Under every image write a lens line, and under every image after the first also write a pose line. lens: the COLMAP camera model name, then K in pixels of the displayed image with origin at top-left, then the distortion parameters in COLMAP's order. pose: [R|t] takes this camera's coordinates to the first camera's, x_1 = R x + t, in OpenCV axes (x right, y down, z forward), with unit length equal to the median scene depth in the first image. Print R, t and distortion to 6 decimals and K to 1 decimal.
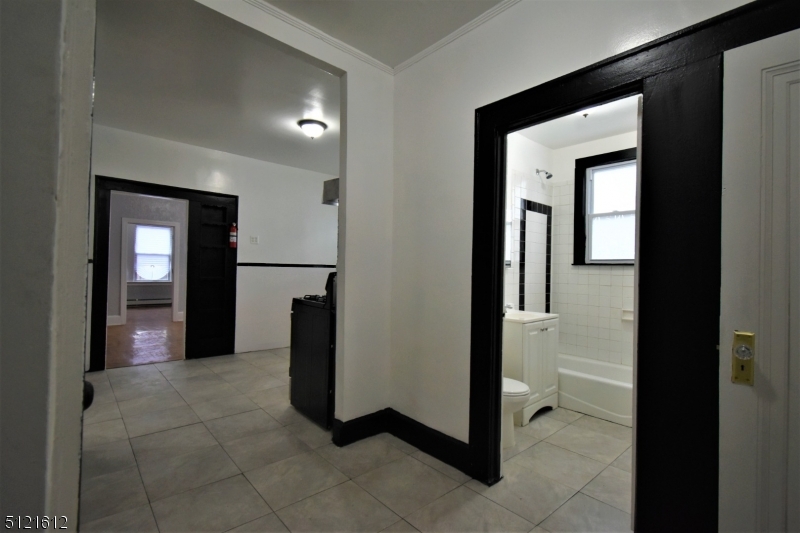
lens RADIAL K [[371.2, 0, 400.0], [0, 371.2, 266.5], [0, 0, 1]] dist [-0.002501, -0.000250]
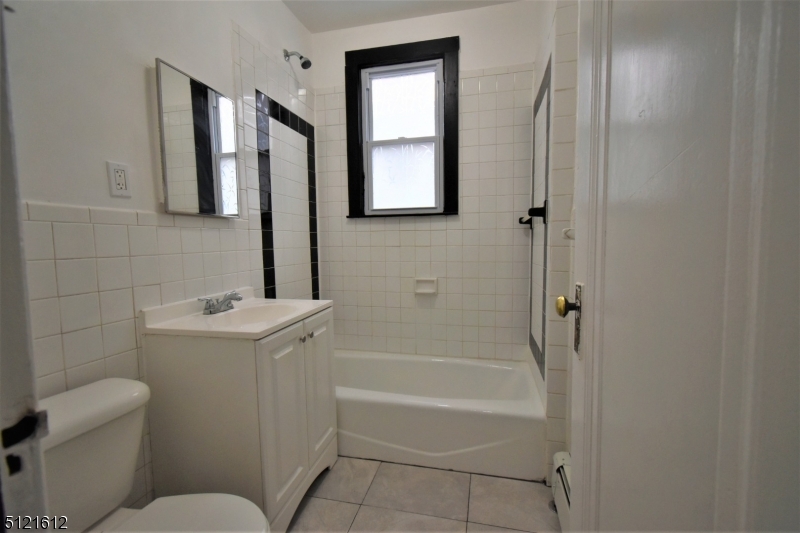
lens RADIAL K [[351.6, 0, 403.6], [0, 351.6, 266.0], [0, 0, 1]] dist [0.002038, 0.000200]
pose [[0.818186, -0.076349, 0.569862, 0.187249], [0.026410, 0.995088, 0.095402, 0.024822], [-0.574347, -0.063006, 0.816184, 0.437215]]
